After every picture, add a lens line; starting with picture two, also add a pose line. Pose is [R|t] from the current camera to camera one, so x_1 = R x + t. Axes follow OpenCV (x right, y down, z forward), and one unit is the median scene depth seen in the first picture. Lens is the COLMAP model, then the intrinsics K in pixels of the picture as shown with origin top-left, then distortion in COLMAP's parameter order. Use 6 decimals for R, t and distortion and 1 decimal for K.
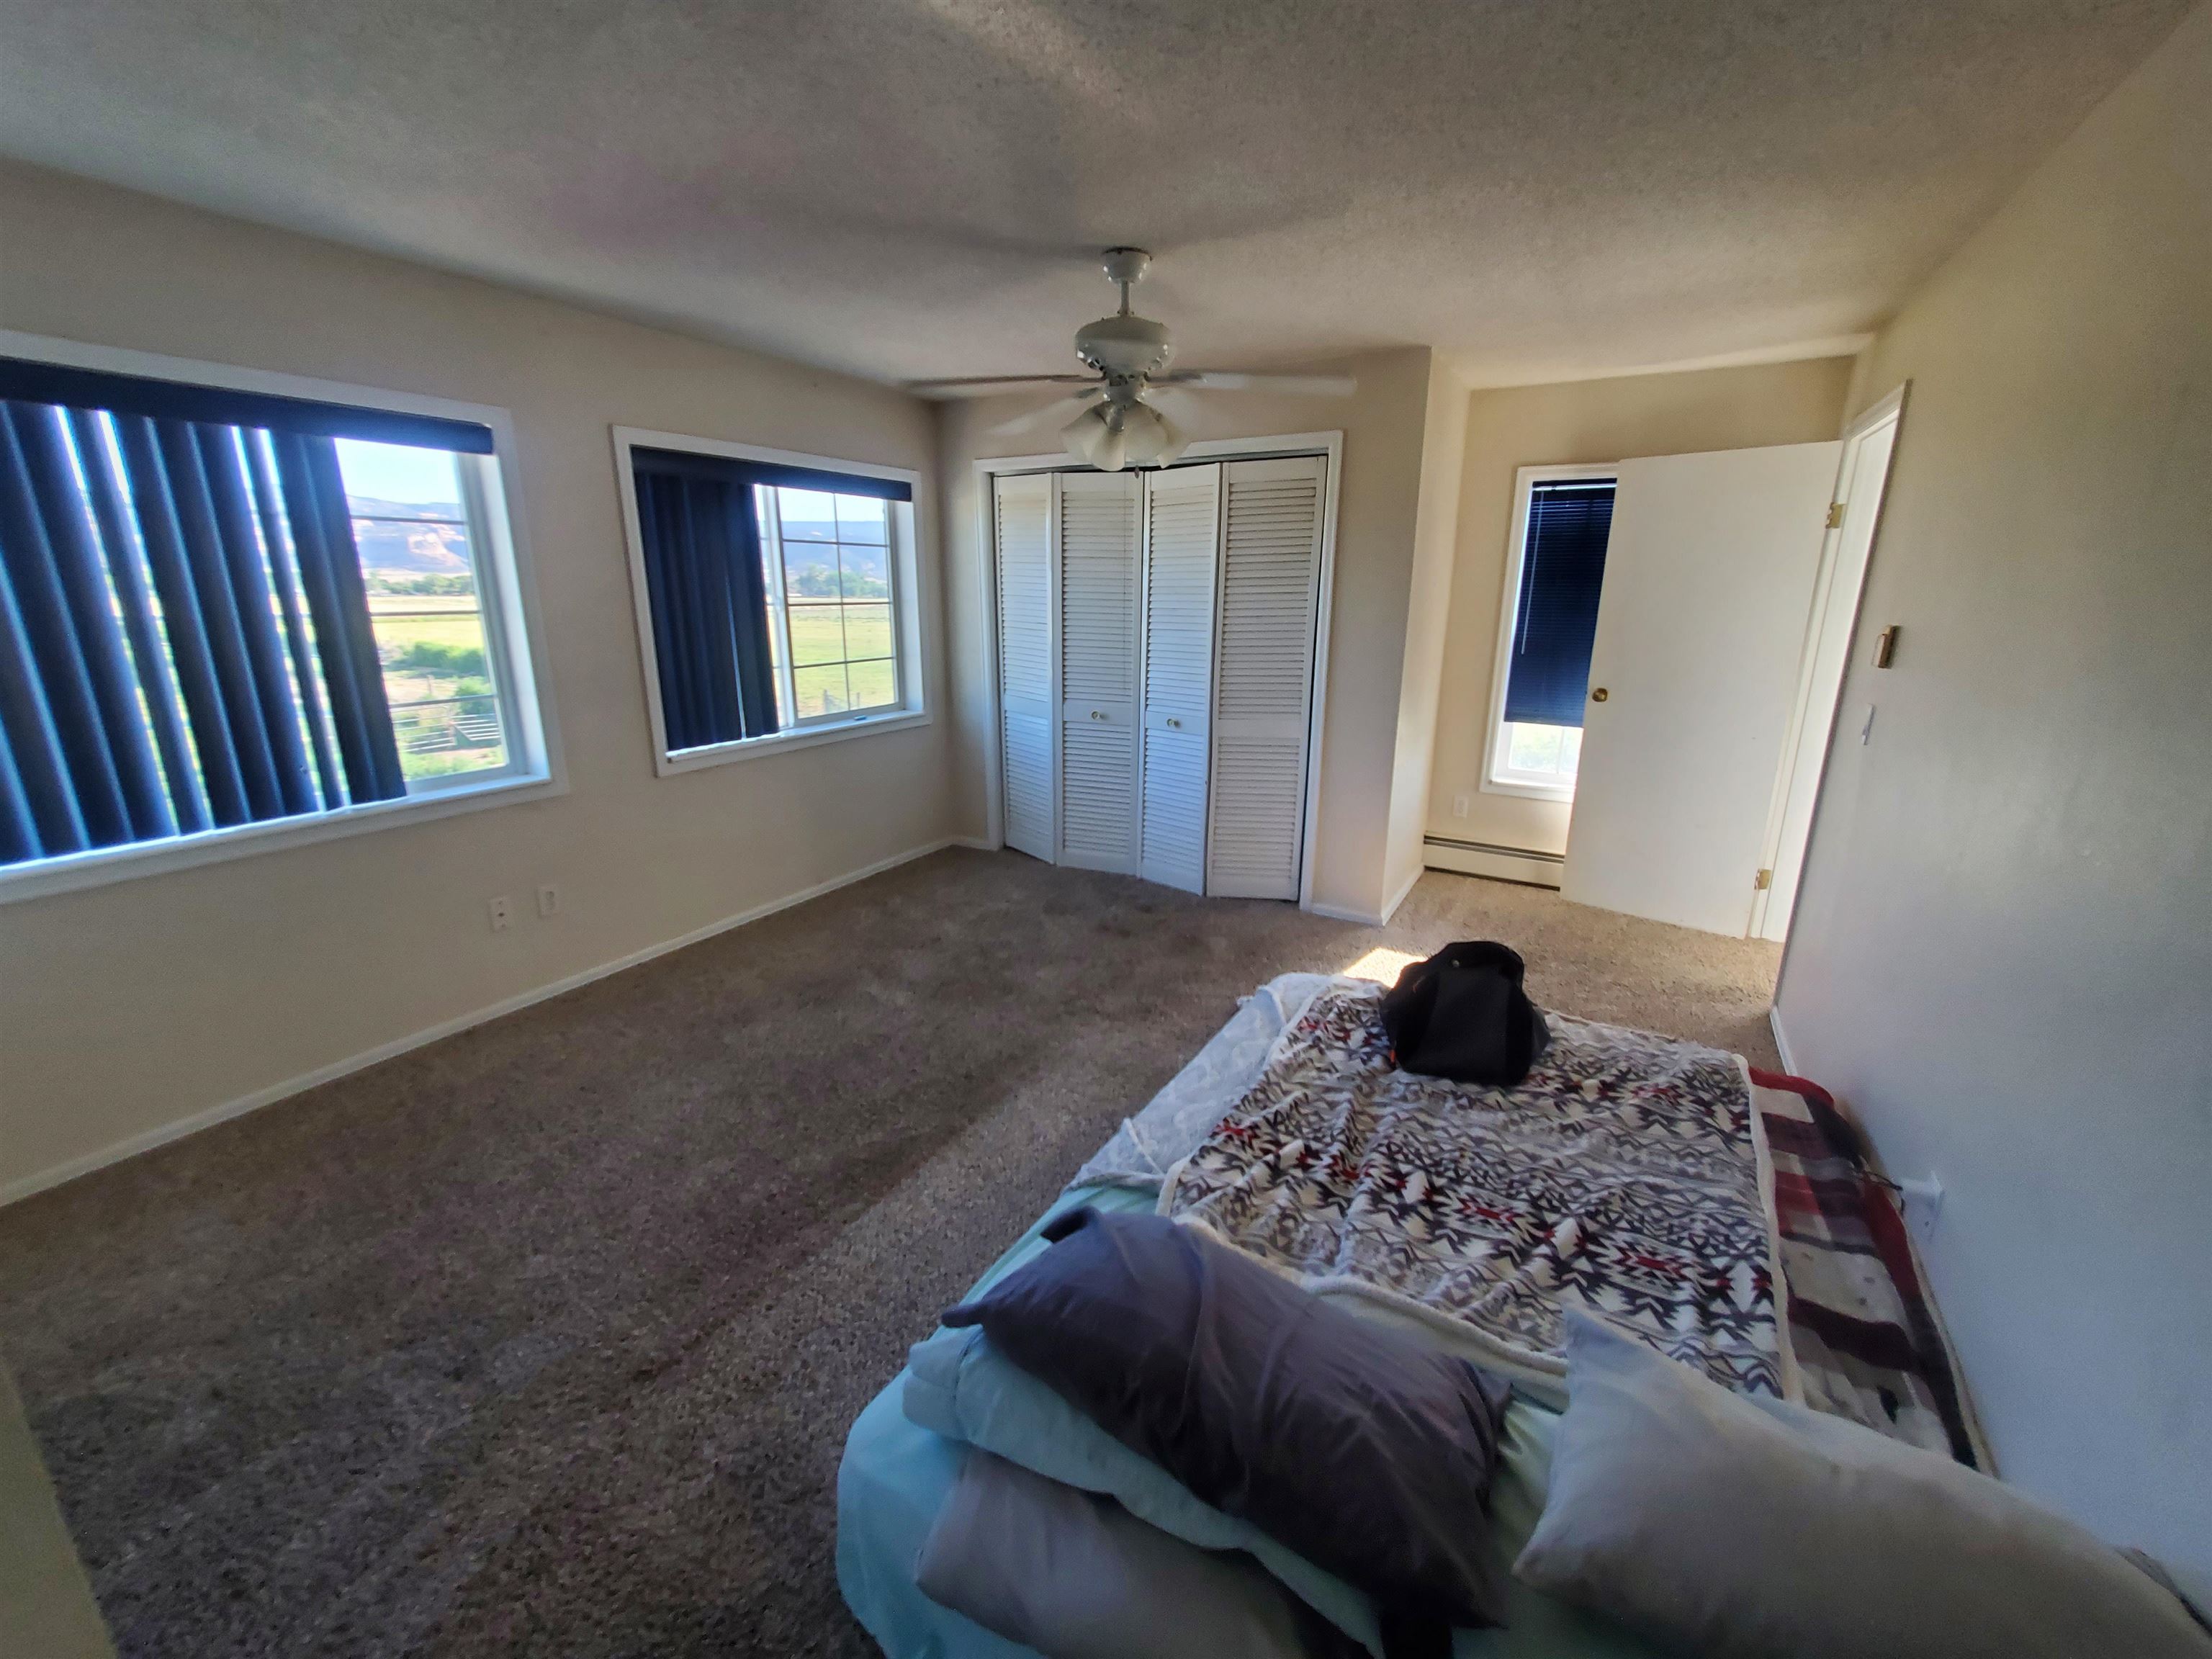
lens RADIAL K [[870.8, 0, 1136.7], [0, 870.8, 813.4], [0, 0, 1]] dist [0.005100, -0.000883]
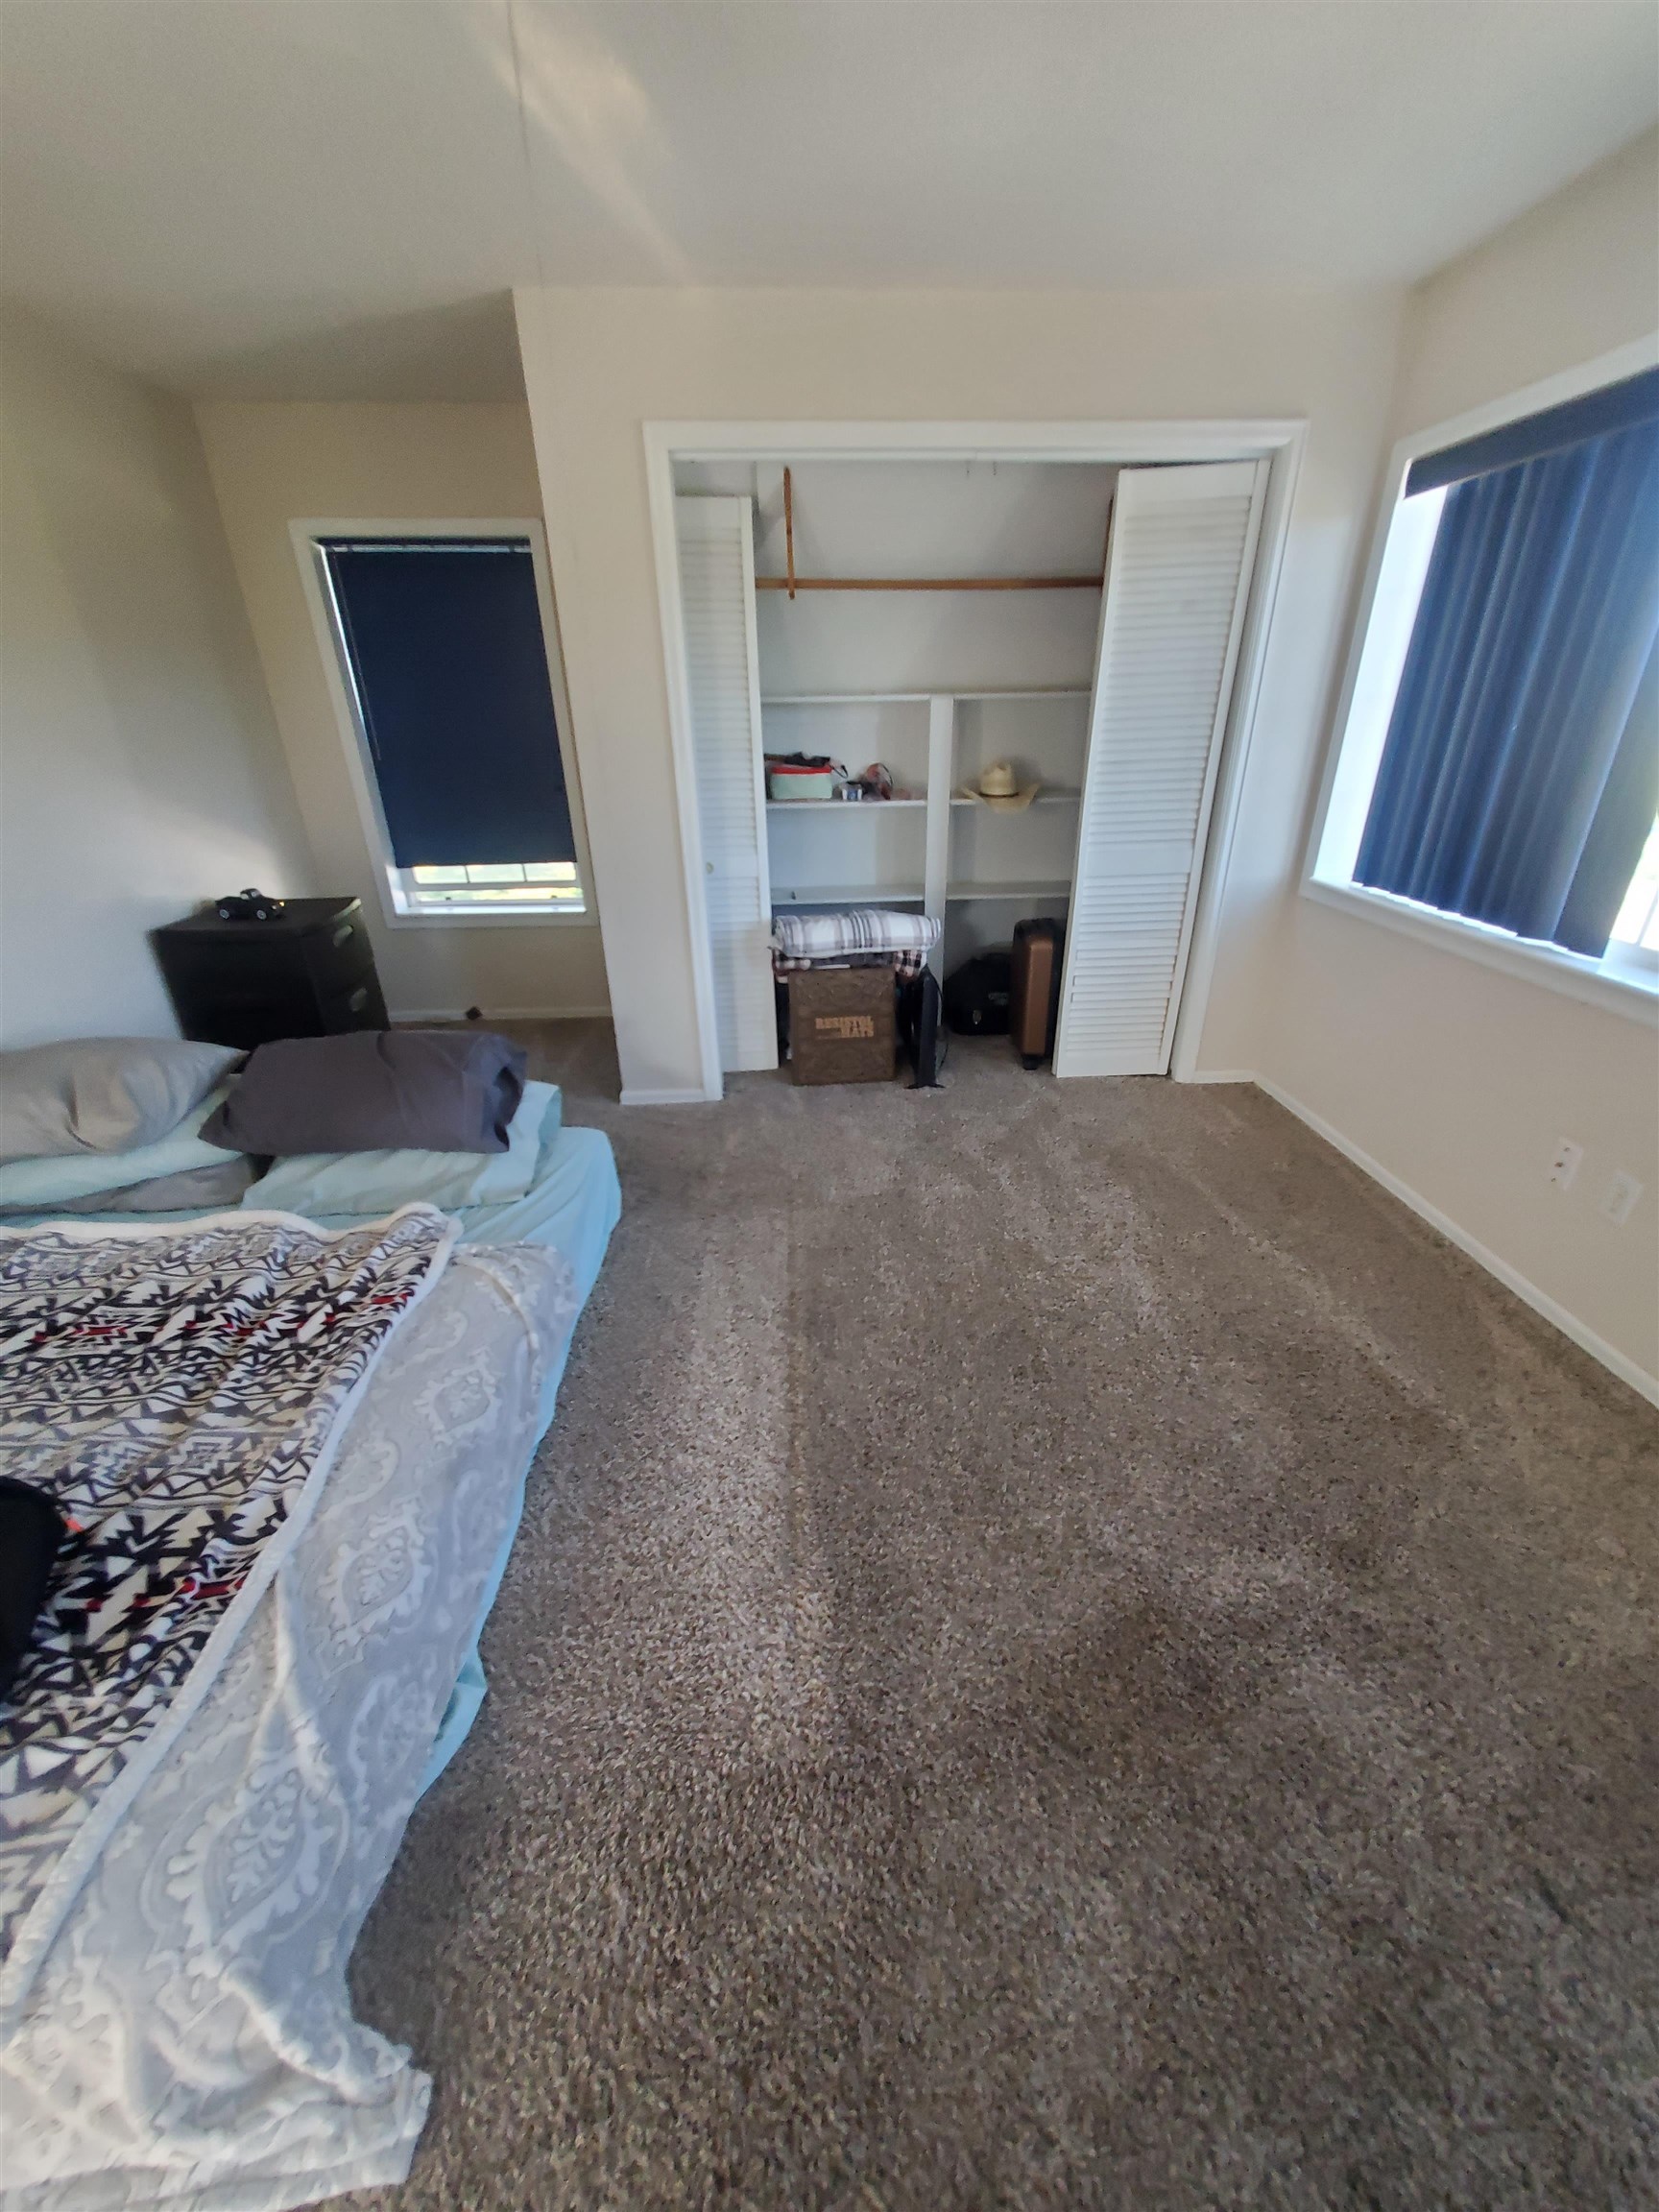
lens RADIAL K [[870.8, 0, 868.2], [0, 870.8, 1121.5], [0, 0, 1]] dist [0.005100, -0.000883]
pose [[-0.837205, 0.243153, -0.489861, 0.062258], [-0.130686, 0.780824, 0.610929, -0.277178], [0.531045, 0.575491, -0.621934, 1.201127]]
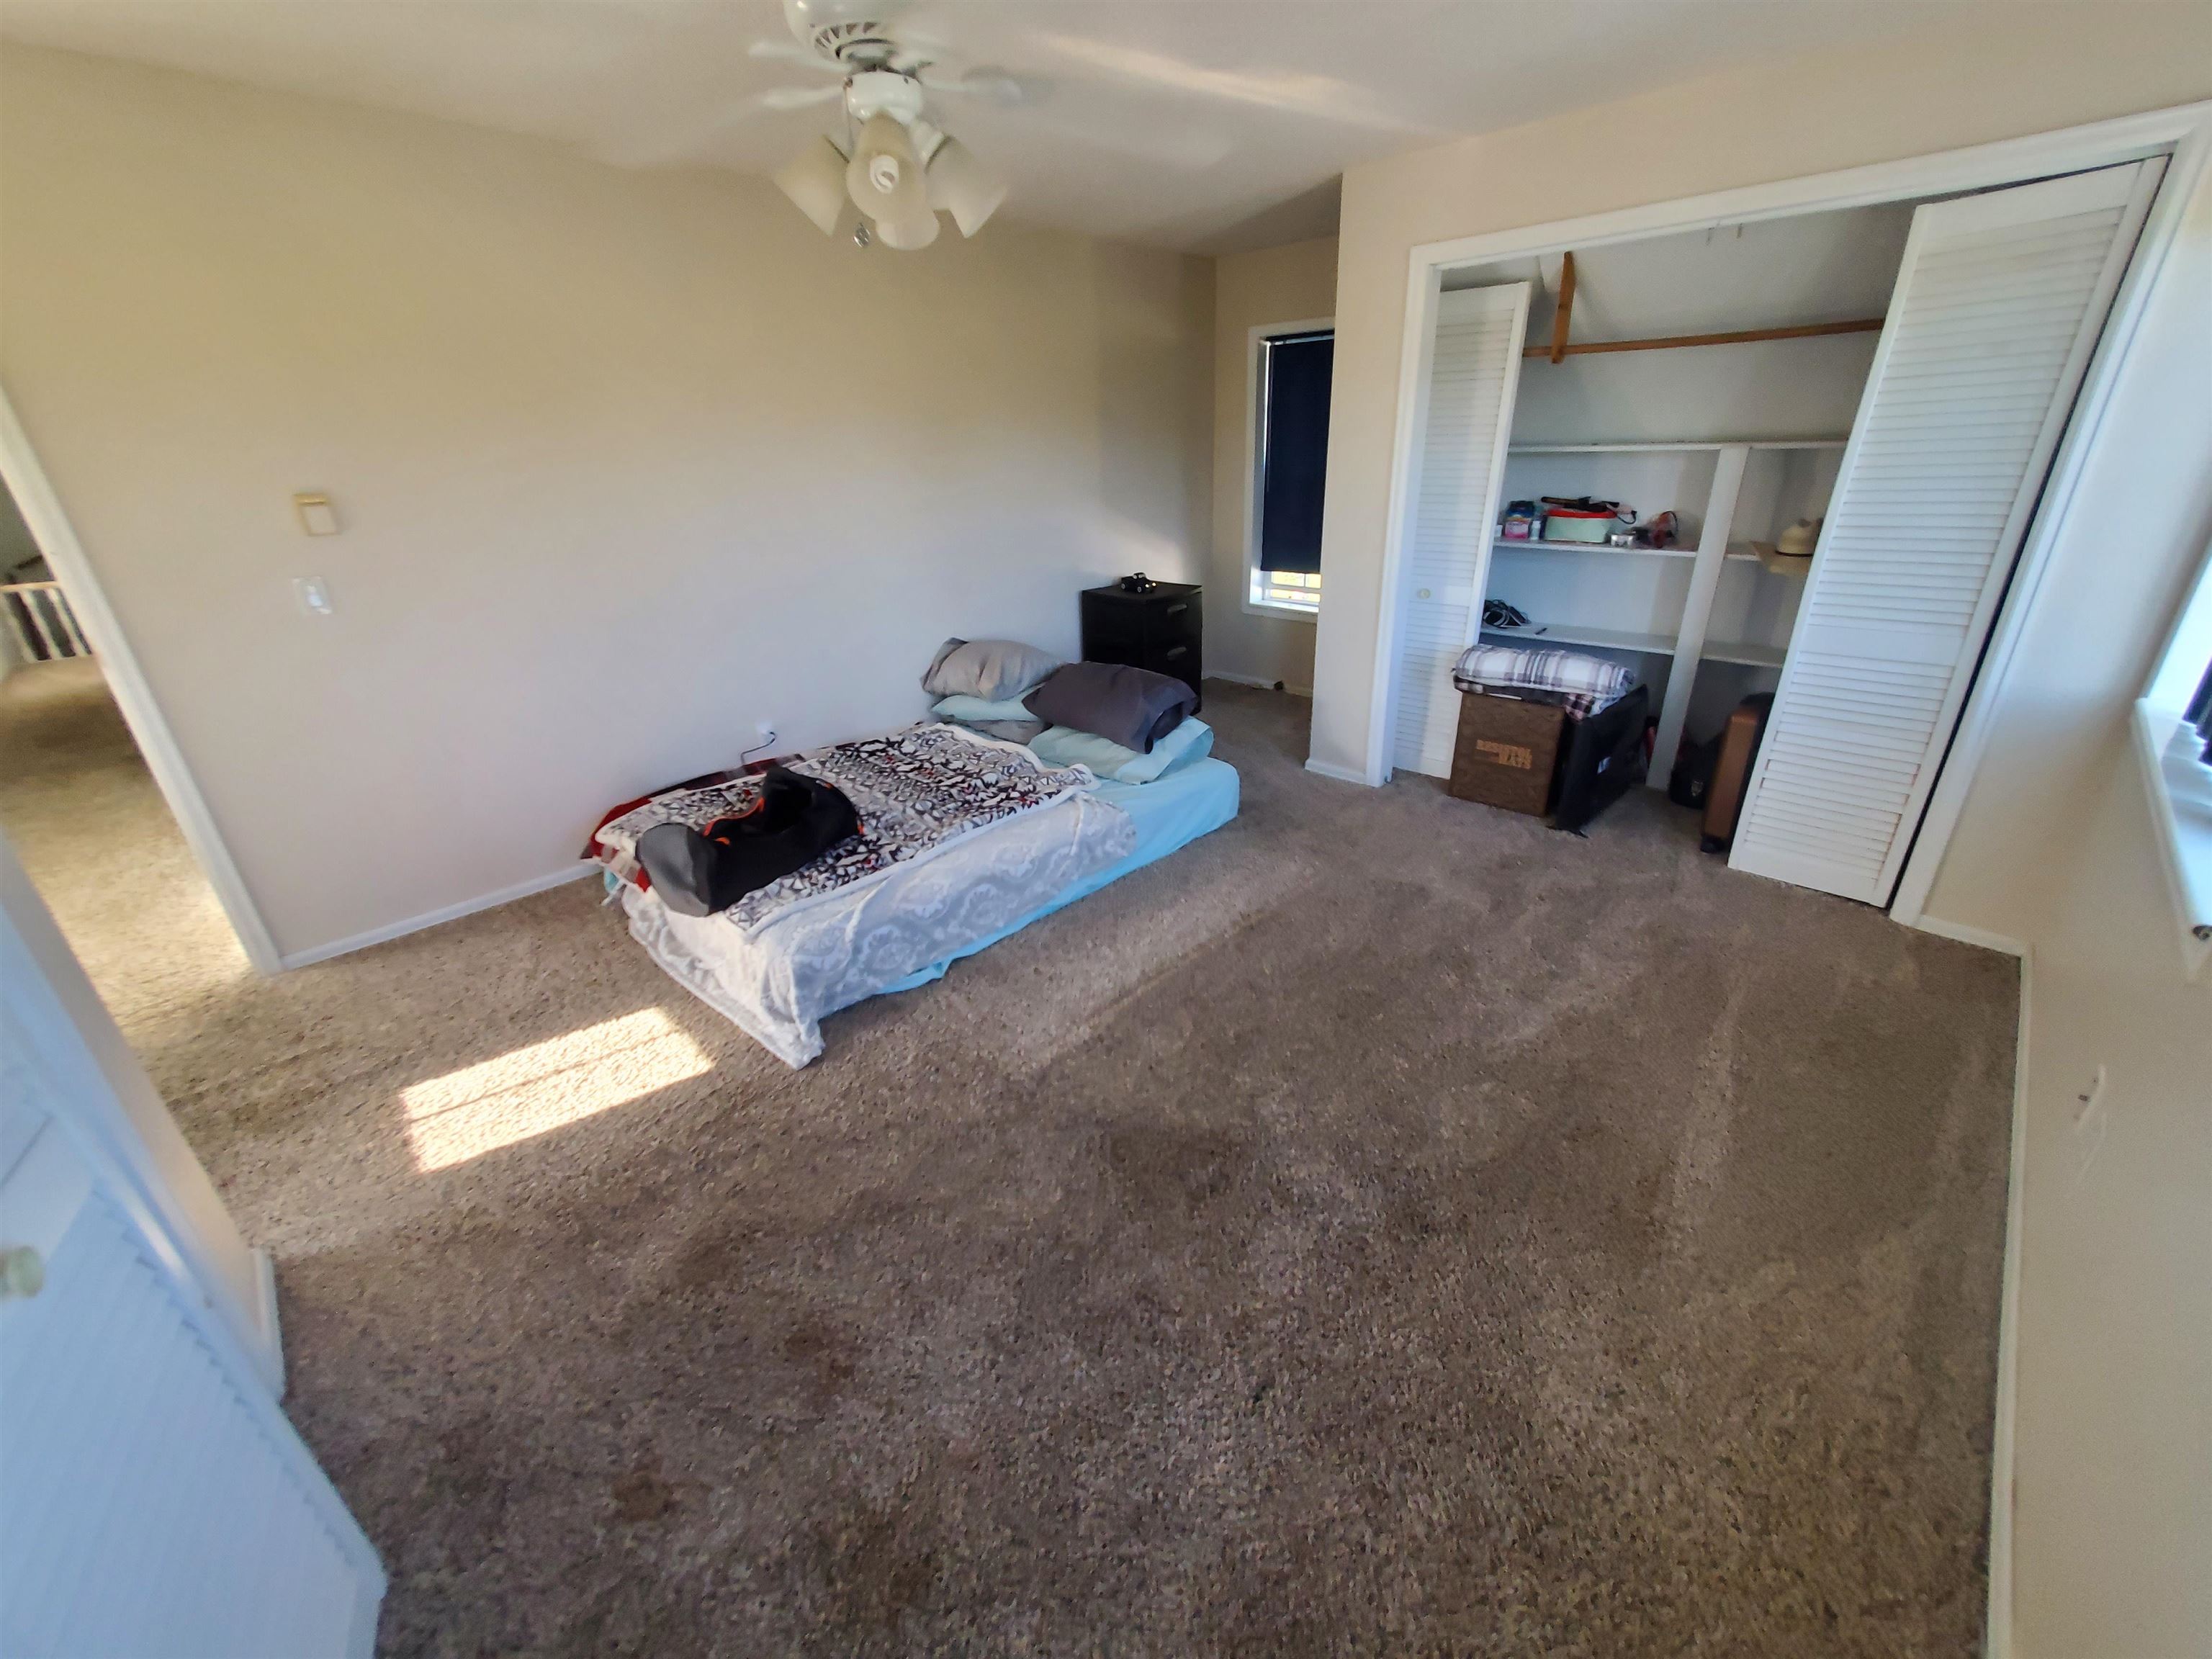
lens RADIAL K [[870.8, 0, 1136.7], [0, 870.8, 813.4], [0, 0, 1]] dist [0.005100, -0.000883]
pose [[-0.970161, -0.076682, 0.230017, -0.325015], [0.081953, 0.789130, 0.608734, -0.401161], [-0.228192, 0.609420, -0.759299, 1.525113]]
